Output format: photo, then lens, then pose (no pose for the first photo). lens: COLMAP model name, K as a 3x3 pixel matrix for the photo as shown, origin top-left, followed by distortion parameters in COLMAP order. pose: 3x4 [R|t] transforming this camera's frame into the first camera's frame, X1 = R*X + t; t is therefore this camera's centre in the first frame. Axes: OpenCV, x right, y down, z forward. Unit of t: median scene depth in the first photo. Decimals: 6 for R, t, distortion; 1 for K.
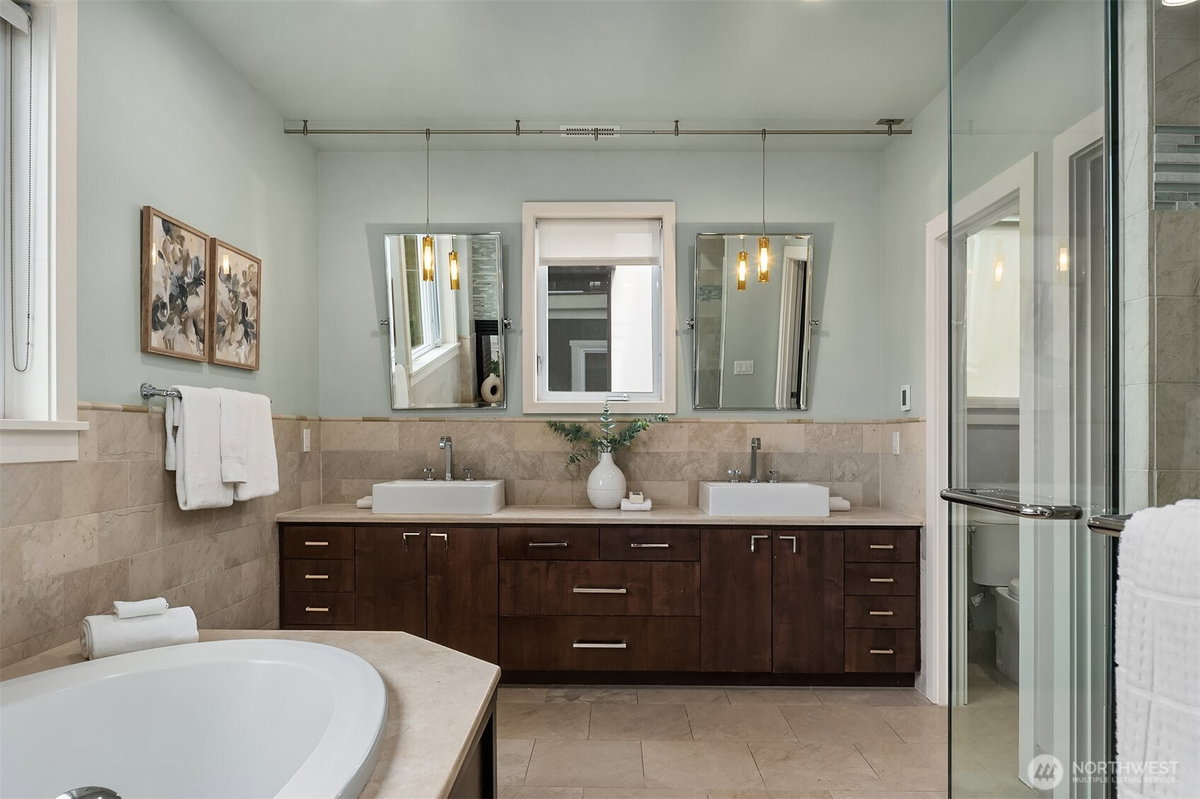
lens RADIAL K [[765.8, 0, 605.0], [0, 765.8, 437.6], [0, 0, 1]] dist [-0.004063, 0.000256]
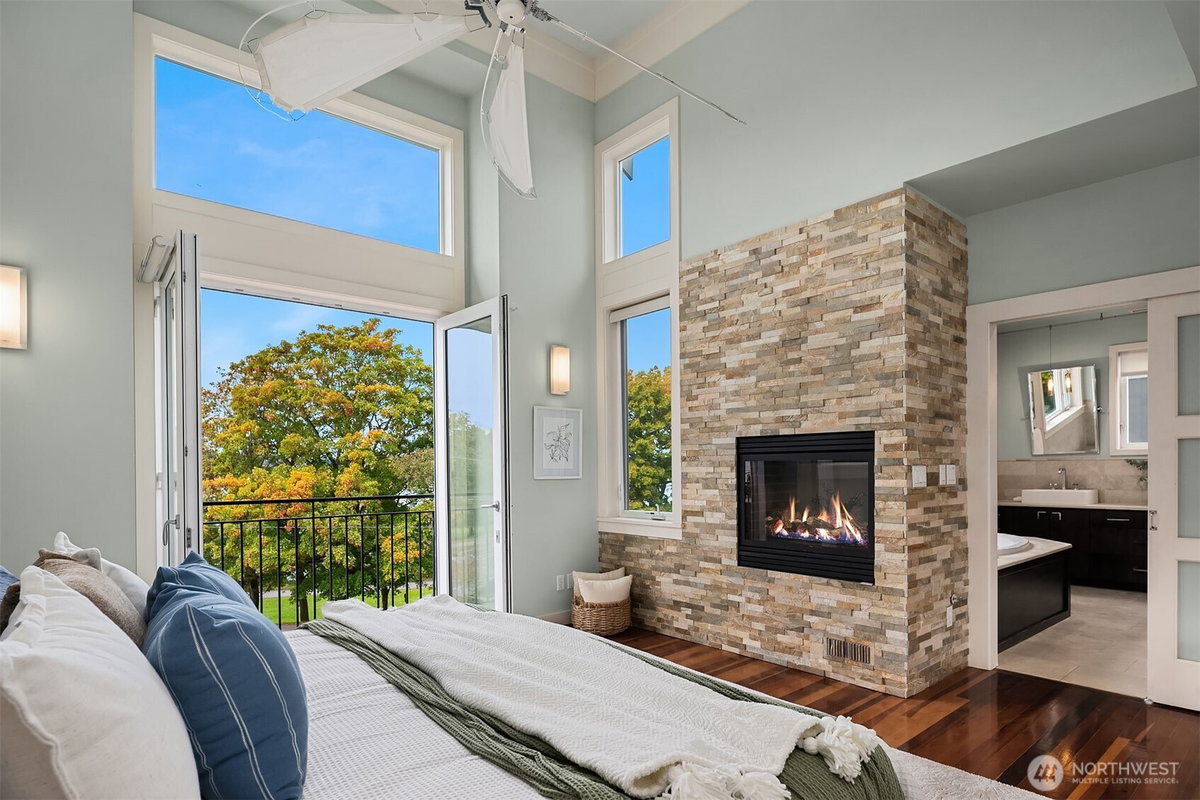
lens RADIAL K [[663.0, 0, 600.3], [0, 663.0, 476.9], [0, 0, 1]] dist [0.001275, 0.000116]
pose [[0.658489, -0.002868, -0.752584, 0.300353], [0.010936, 0.999924, 0.005759, -0.001559], [0.752510, -0.012023, 0.658471, -1.051621]]
